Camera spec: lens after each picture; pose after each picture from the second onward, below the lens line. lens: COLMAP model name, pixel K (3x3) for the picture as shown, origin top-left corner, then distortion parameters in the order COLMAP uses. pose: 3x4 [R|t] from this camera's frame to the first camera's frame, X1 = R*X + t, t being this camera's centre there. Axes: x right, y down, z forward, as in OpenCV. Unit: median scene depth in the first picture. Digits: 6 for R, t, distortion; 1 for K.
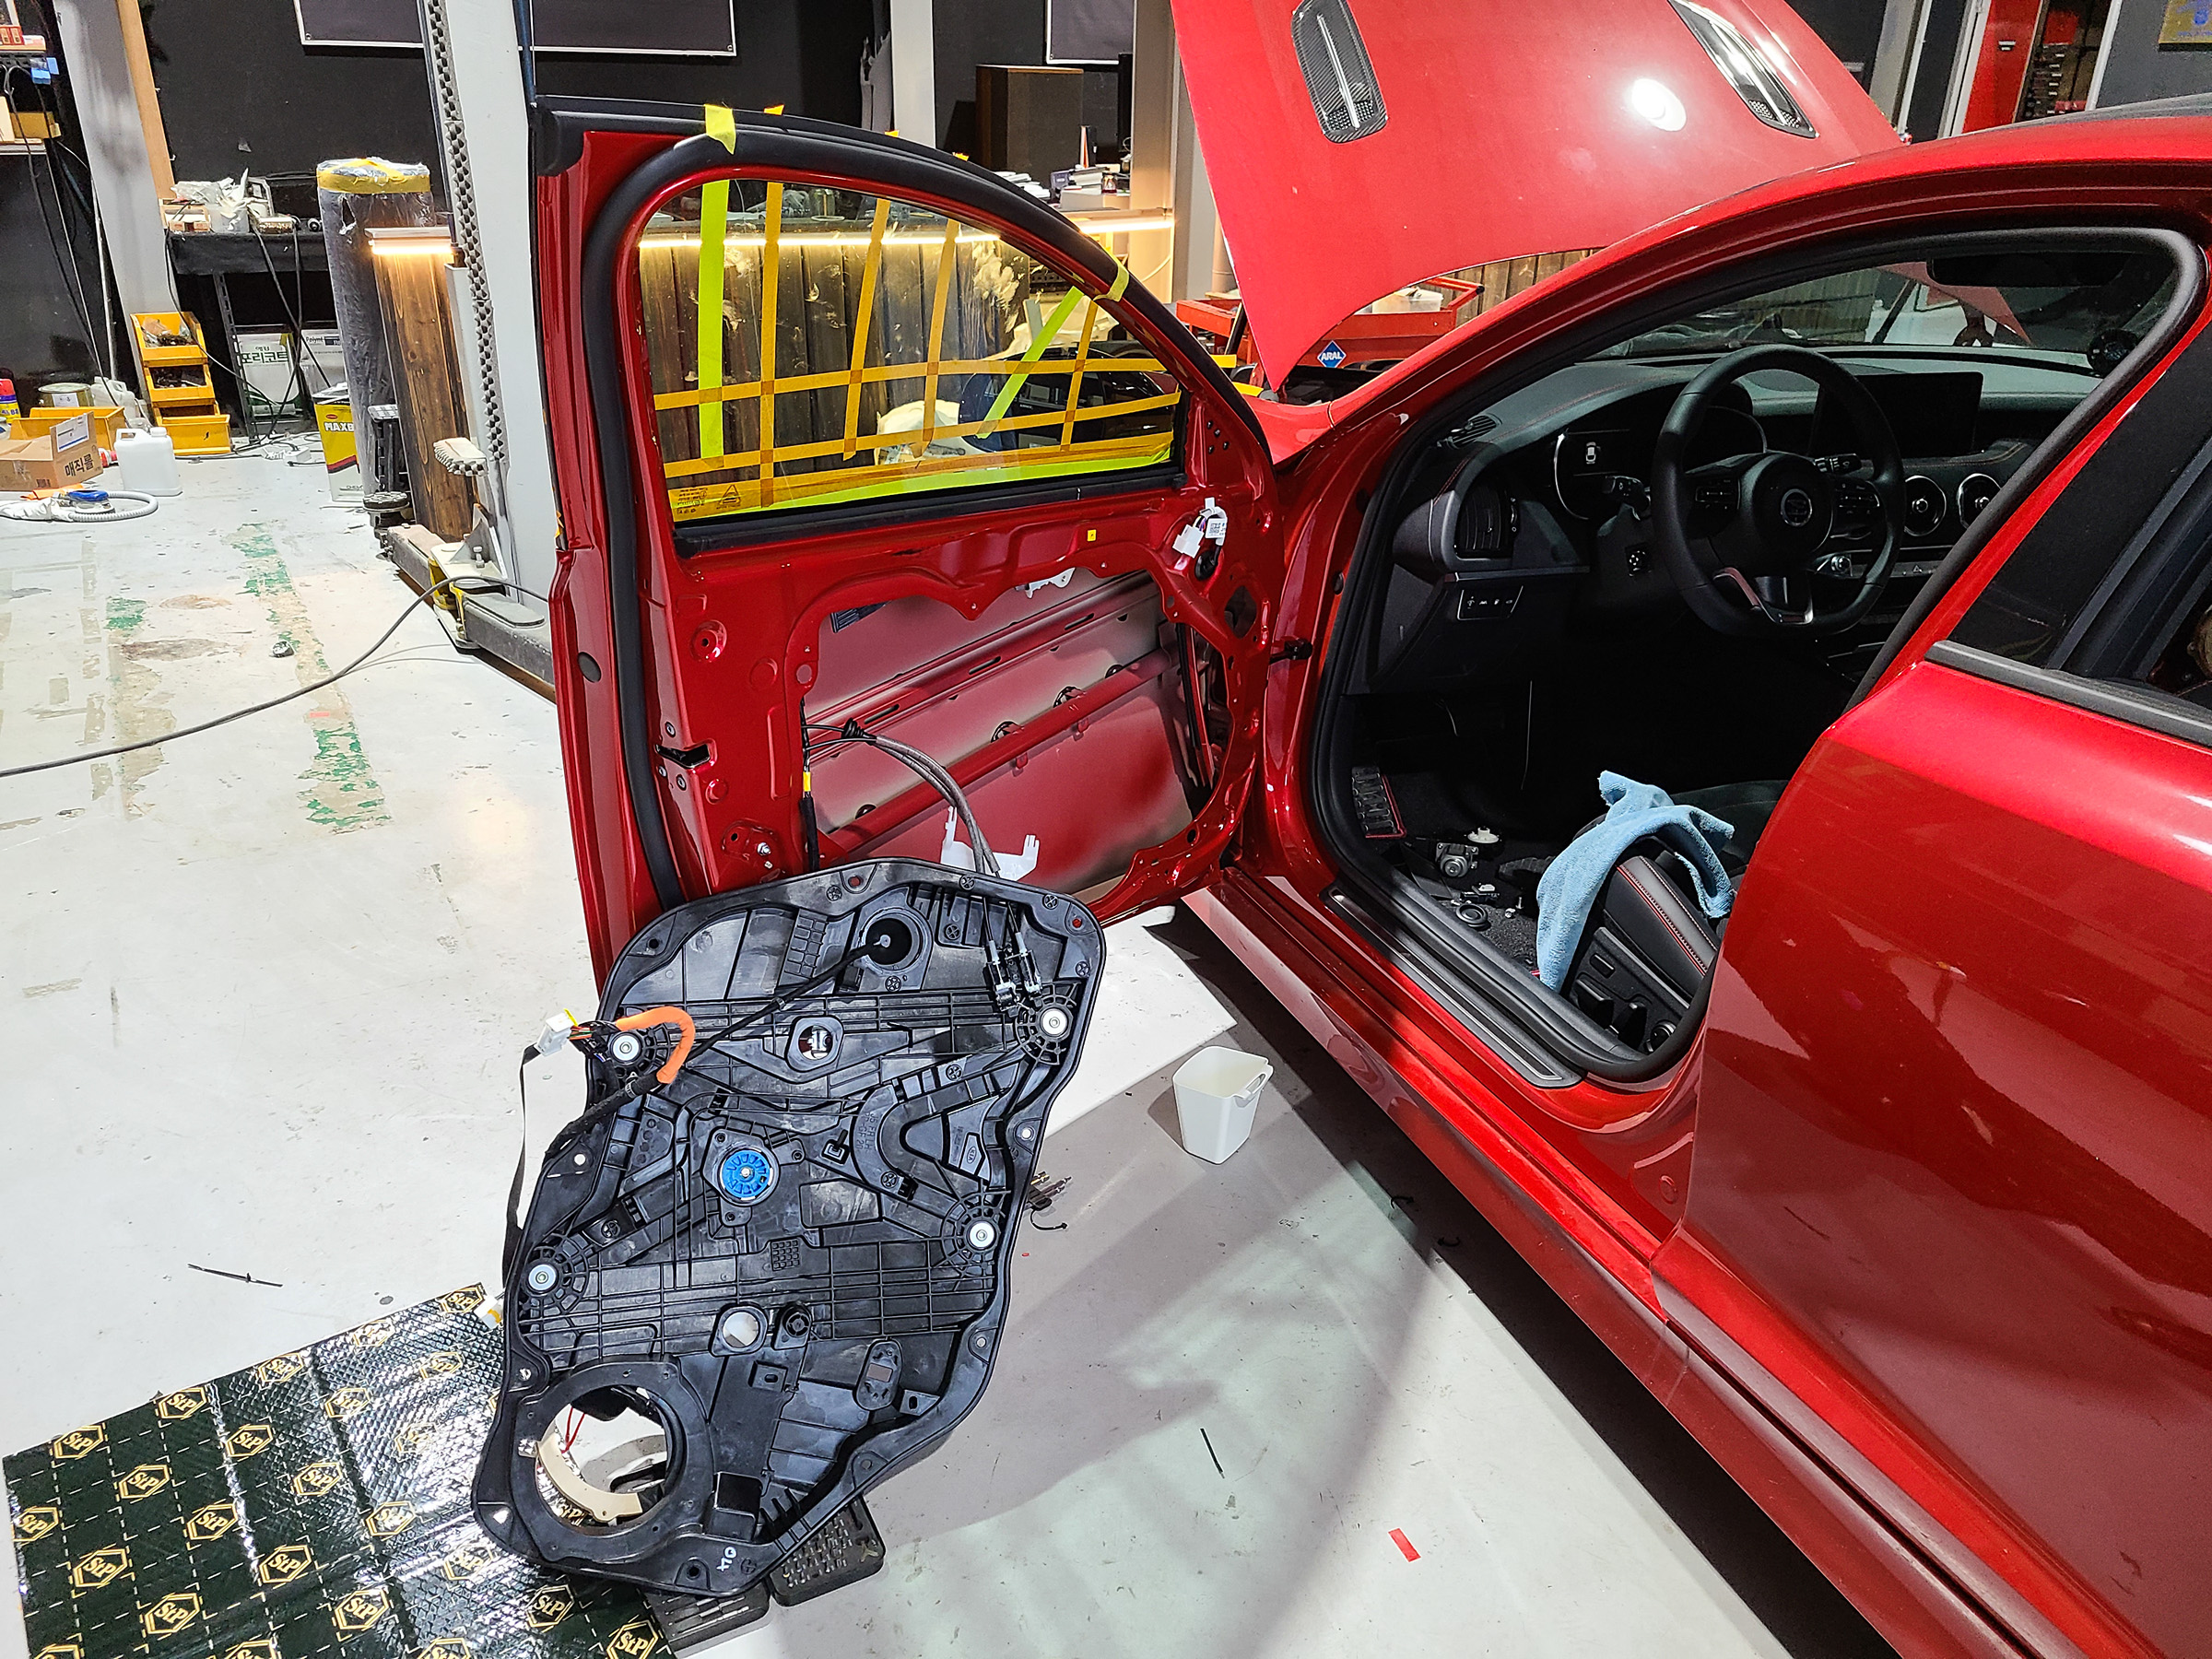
lens RADIAL K [[1650.9, 0, 1093.2], [0, 1650.9, 826.9], [0, 0, 1]] dist [0.050065, -0.029712]
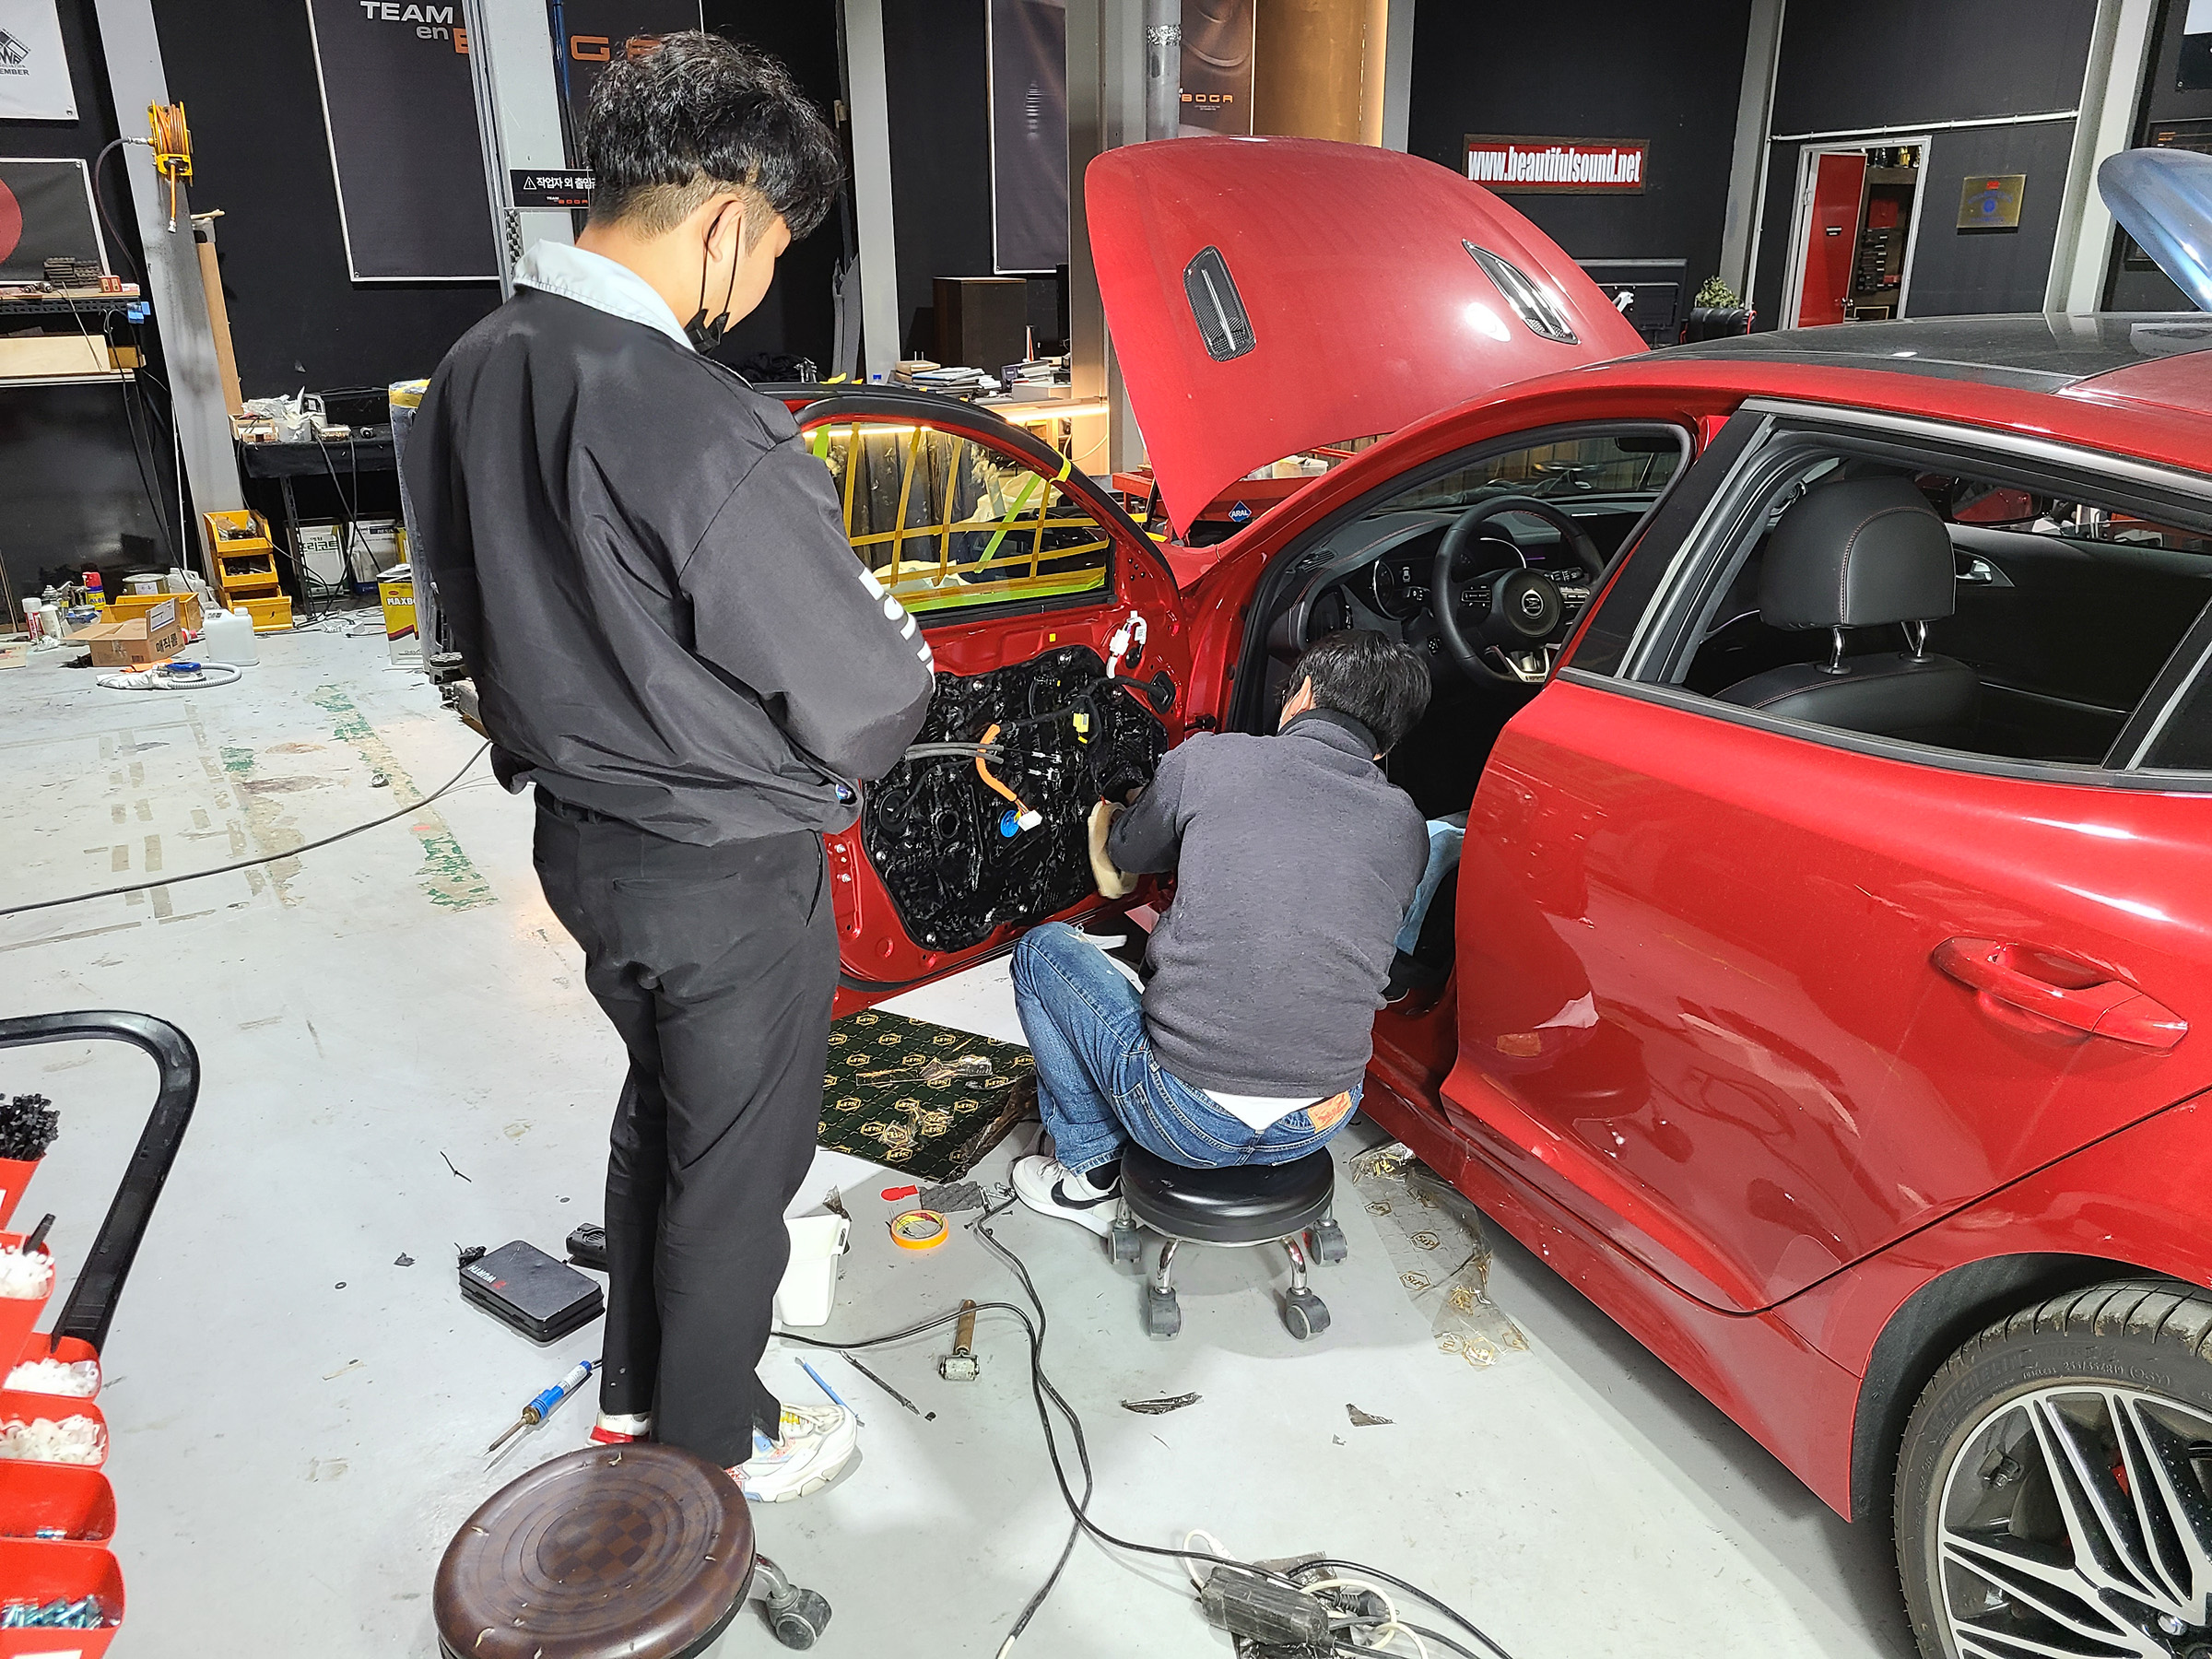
lens RADIAL K [[1650.9, 0, 1098.1], [0, 1650.9, 826.0], [0, 0, 1]] dist [0.050065, -0.029712]
pose [[0.998919, -0.037451, 0.027534, -0.003735], [0.039888, 0.994765, -0.094080, 0.063257], [-0.023867, 0.095077, 0.995184, -0.214890]]
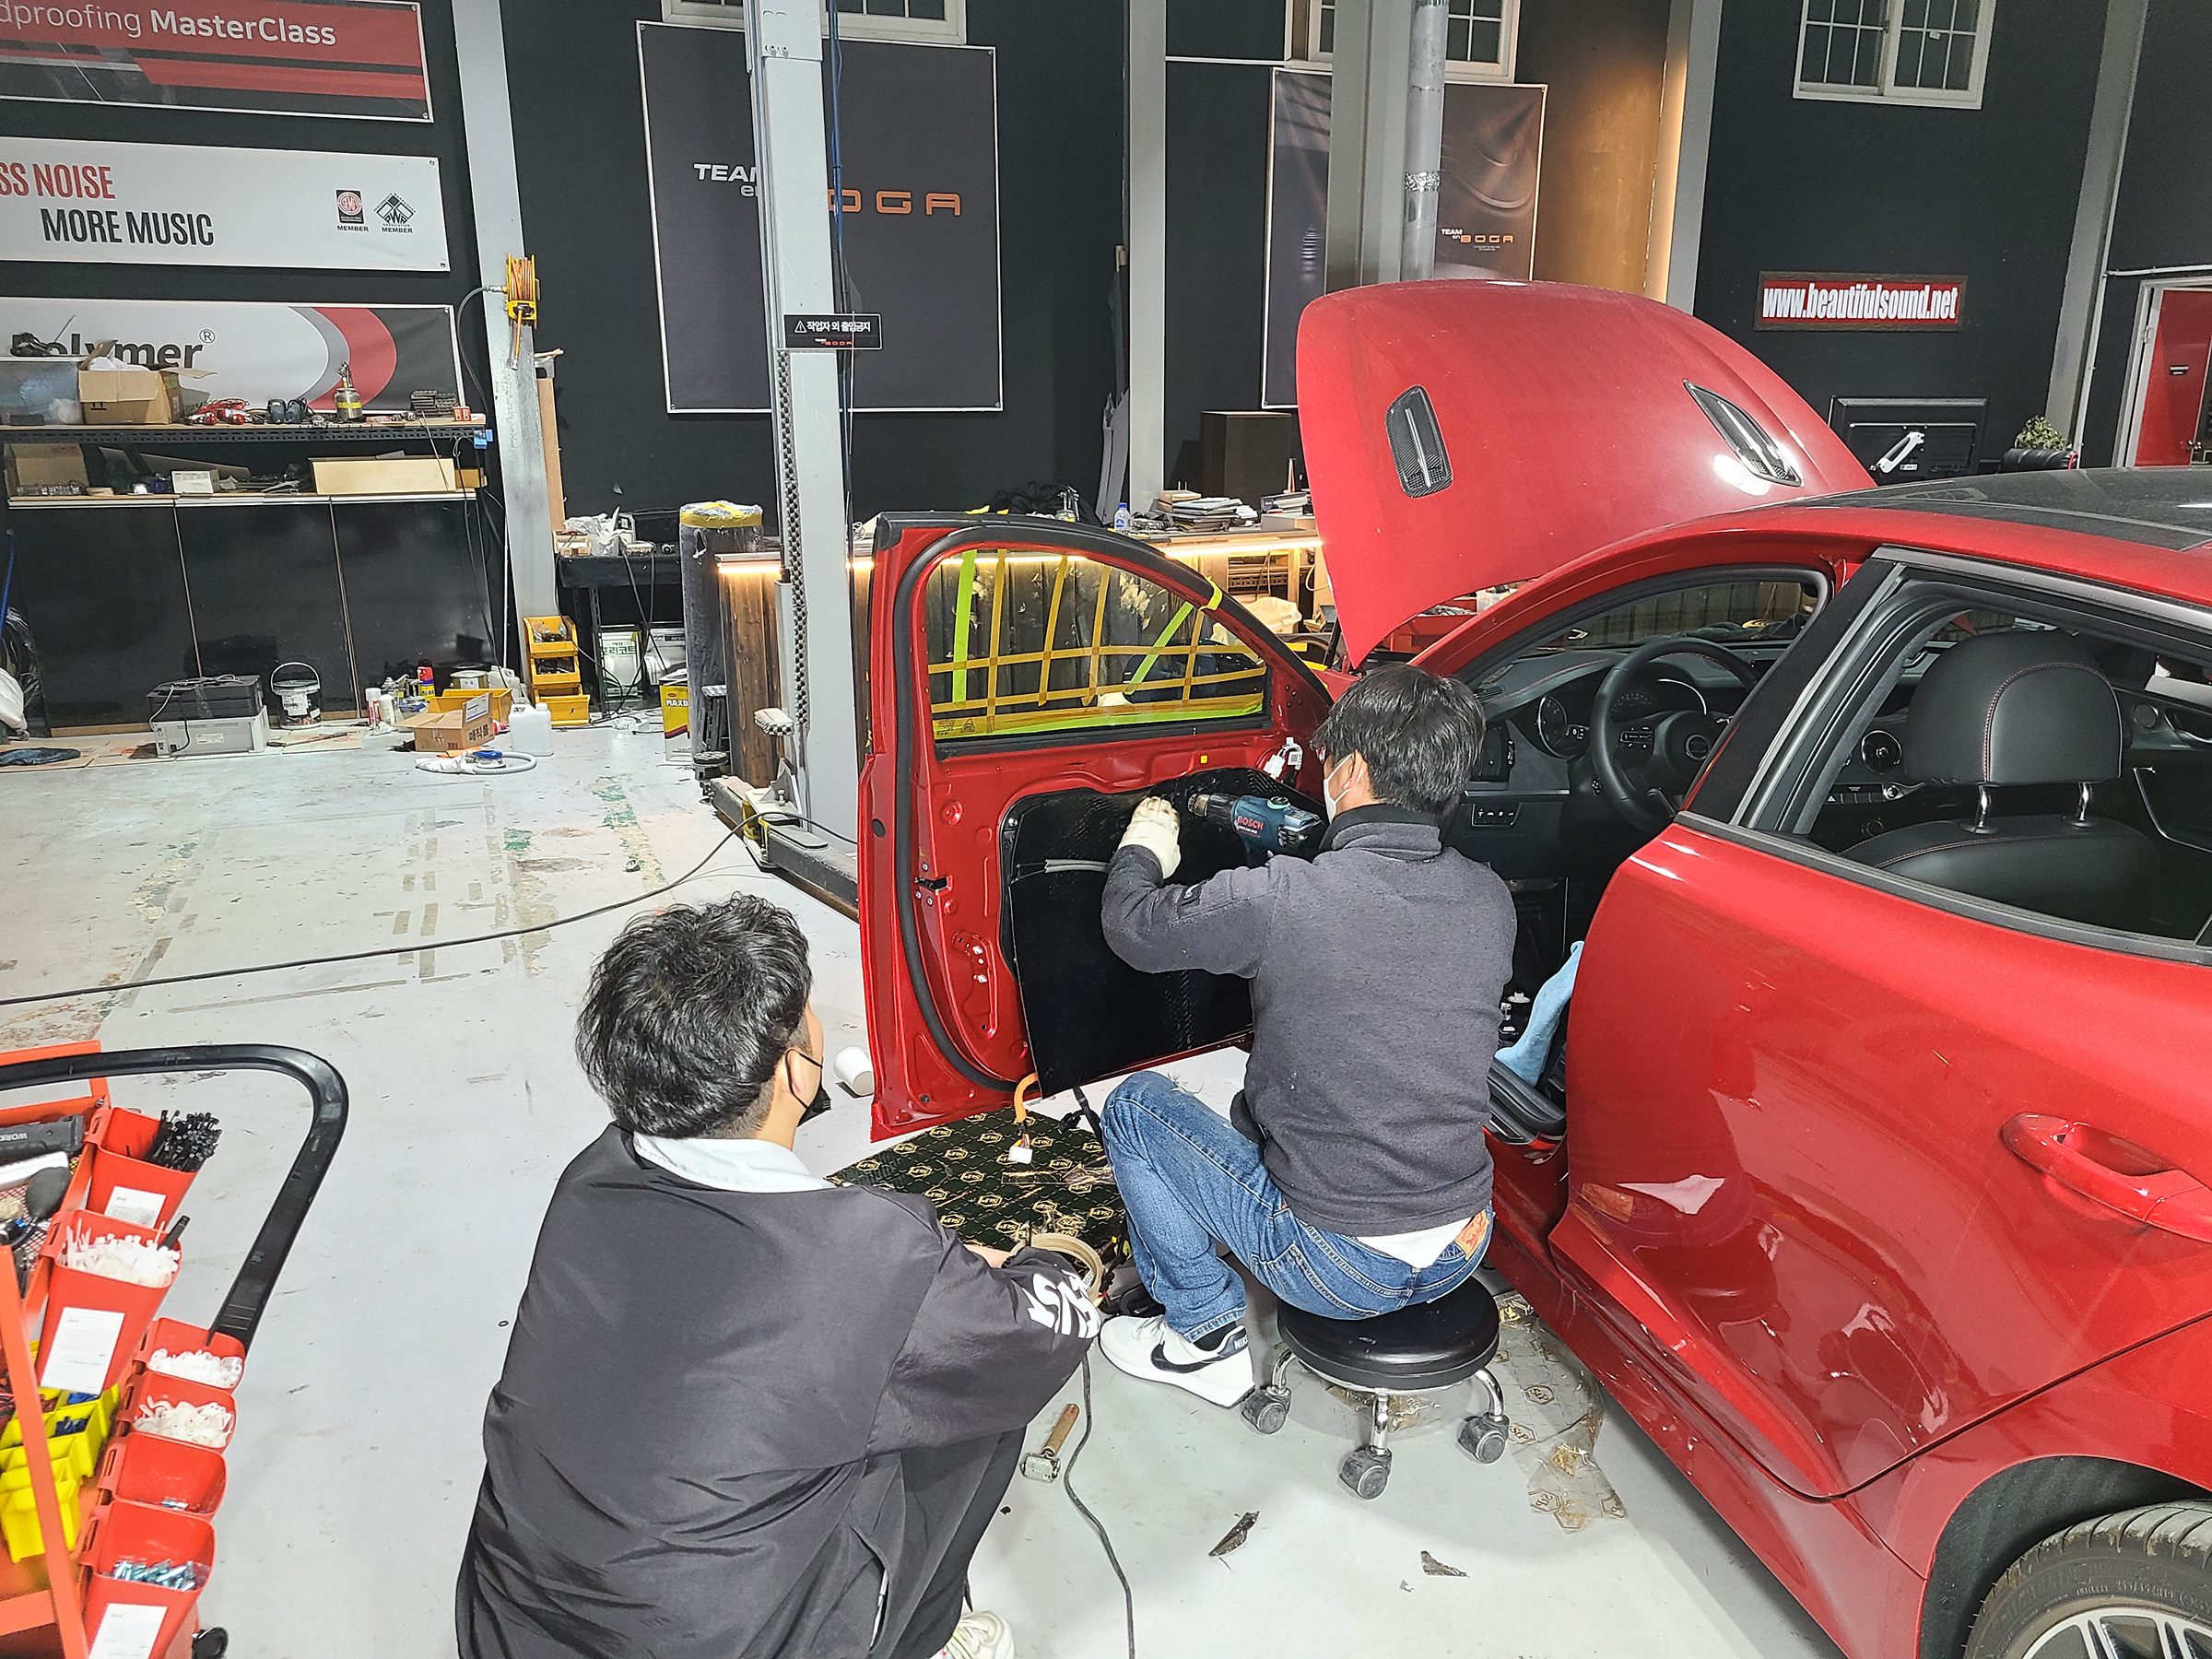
lens RADIAL K [[1650.9, 0, 1096.3], [0, 1650.9, 846.9], [0, 0, 1]] dist [0.050065, -0.029712]
pose [[0.989885, 0.018503, -0.140662, 0.056692], [-0.040442, 0.987125, -0.154754, 0.068227], [0.135988, 0.158877, 0.977888, -0.230217]]
